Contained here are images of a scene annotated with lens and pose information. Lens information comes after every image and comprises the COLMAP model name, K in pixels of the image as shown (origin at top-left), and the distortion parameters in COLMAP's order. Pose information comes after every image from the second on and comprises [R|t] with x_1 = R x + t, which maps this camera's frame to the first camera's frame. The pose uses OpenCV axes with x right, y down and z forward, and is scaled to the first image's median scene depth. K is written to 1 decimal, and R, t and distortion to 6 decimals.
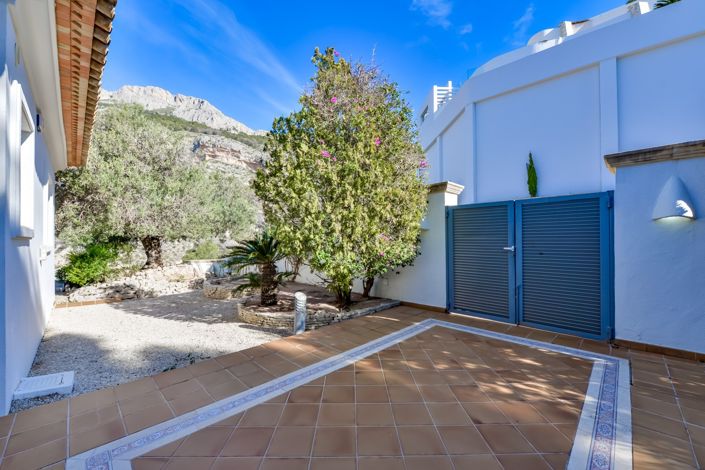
lens RADIAL K [[280.6, 0, 355.0], [0, 280.6, 238.1], [0, 0, 1]] dist [-0.008890, -0.000305]
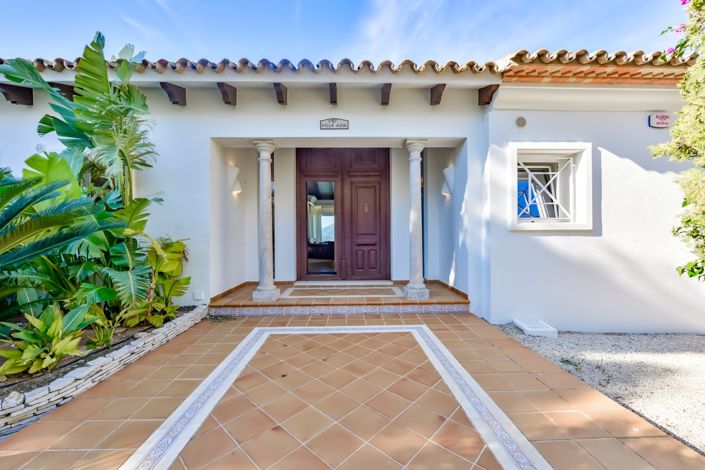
lens RADIAL K [[280.6, 0, 355.0], [0, 280.6, 238.1], [0, 0, 1]] dist [-0.008890, -0.000305]
pose [[-0.696414, 0.006616, -0.717609, 0.752917], [0.004899, 0.999978, 0.004465, 0.021419], [0.717623, -0.000406, -0.696431, 1.502725]]
